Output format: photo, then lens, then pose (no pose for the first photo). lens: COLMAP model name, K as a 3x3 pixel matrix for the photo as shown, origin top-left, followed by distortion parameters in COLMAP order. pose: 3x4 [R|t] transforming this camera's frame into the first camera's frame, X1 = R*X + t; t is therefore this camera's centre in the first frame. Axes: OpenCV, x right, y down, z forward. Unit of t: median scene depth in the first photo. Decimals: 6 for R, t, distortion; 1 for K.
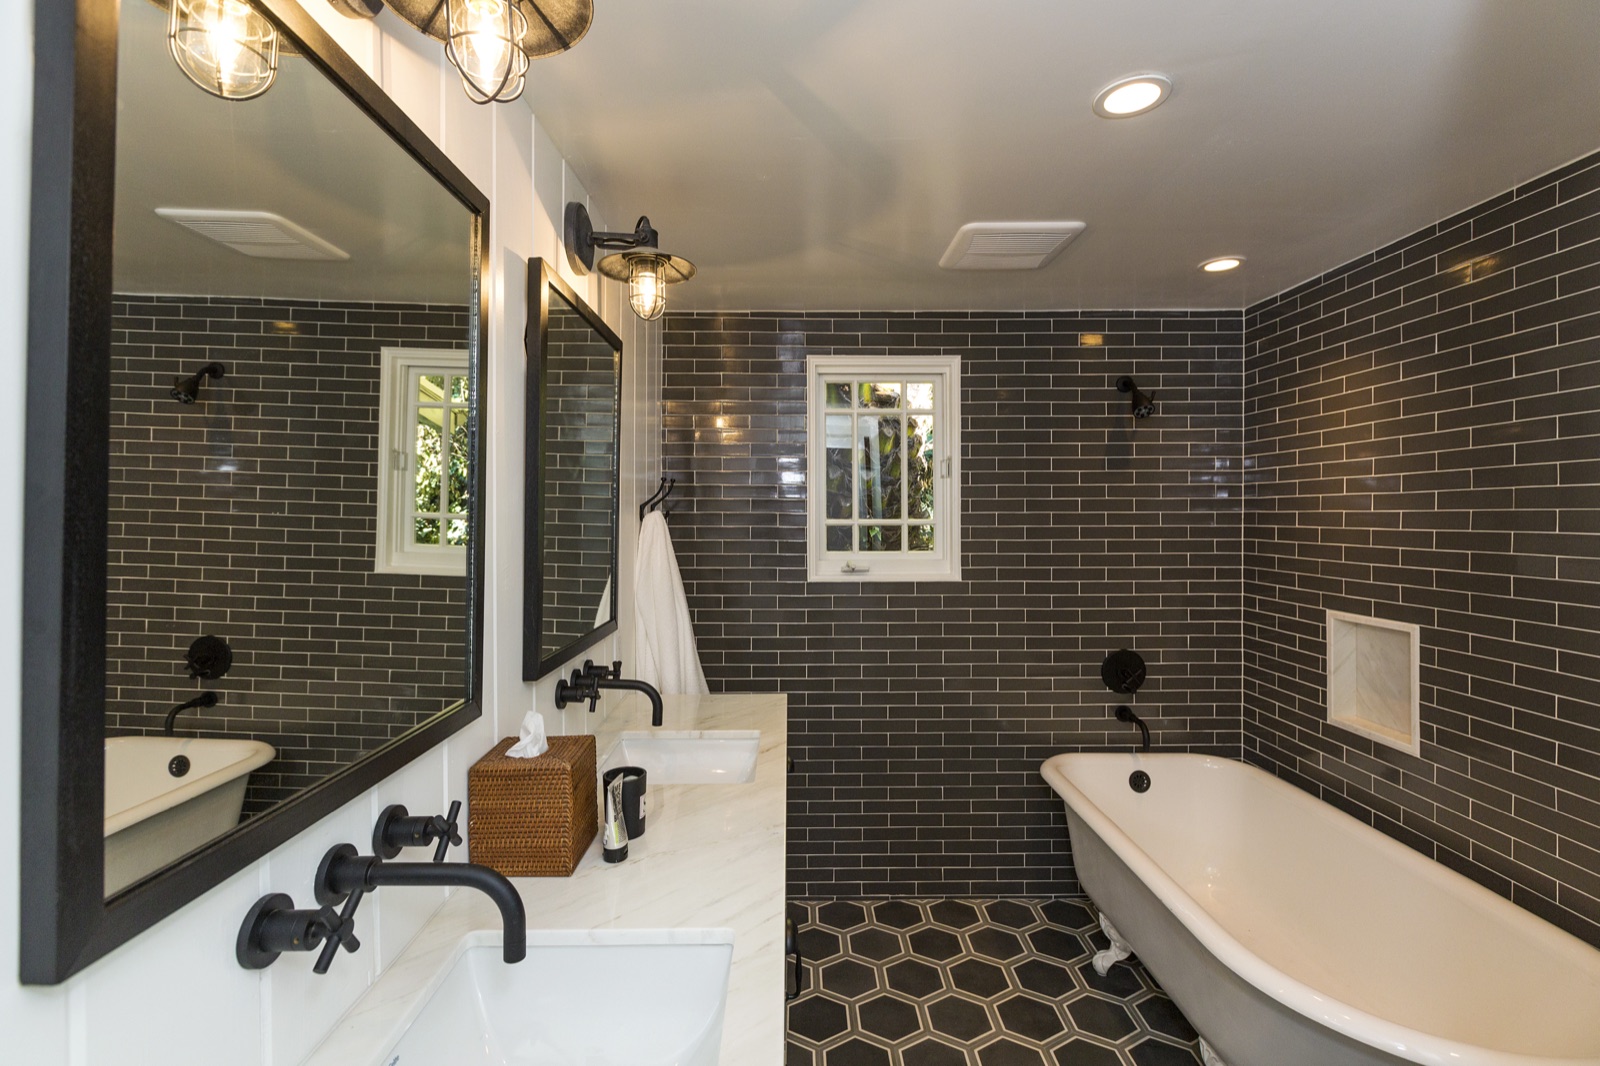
lens RADIAL K [[711.9, 0, 801.7], [0, 711.9, 523.5], [0, 0, 1]] dist [-0.003208, 0.000010]
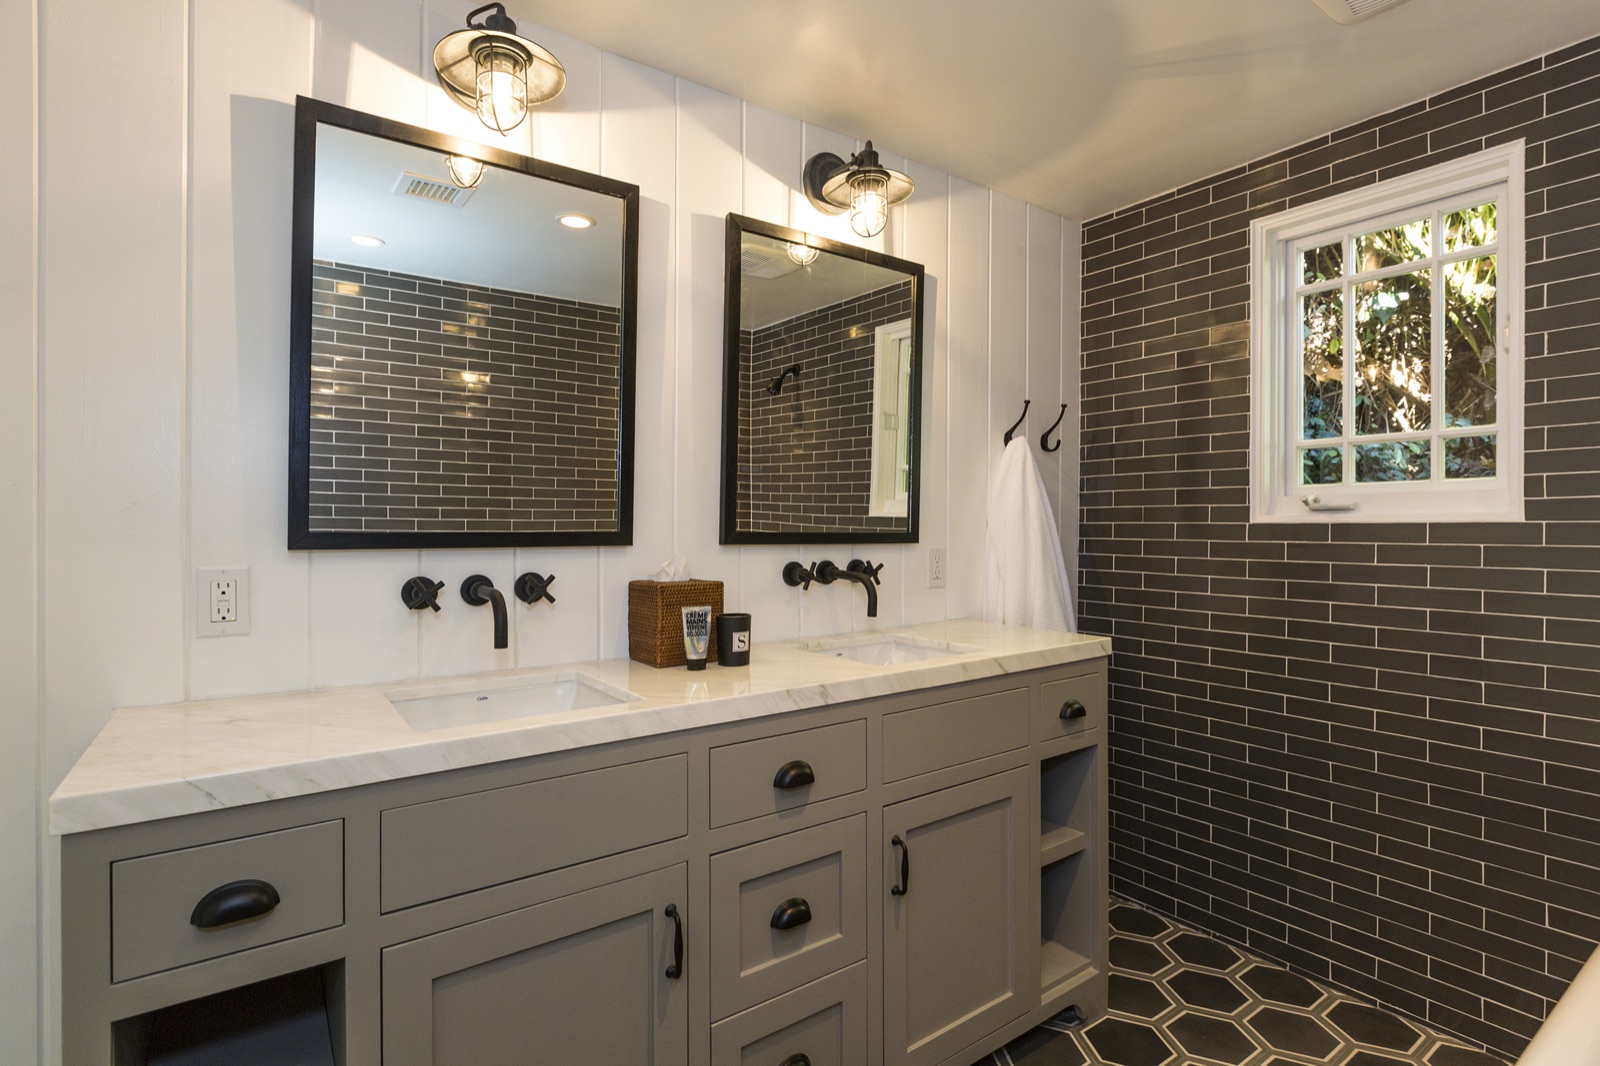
lens RADIAL K [[775.1, 0, 801.8], [0, 775.1, 528.4], [0, 0, 1]] dist [-0.003334, -0.000382]
pose [[0.578663, 0.002856, -0.815562, 0.398707], [-0.009921, 0.999945, -0.003537, 0.094651], [0.815506, 0.010138, 0.578659, 0.147900]]
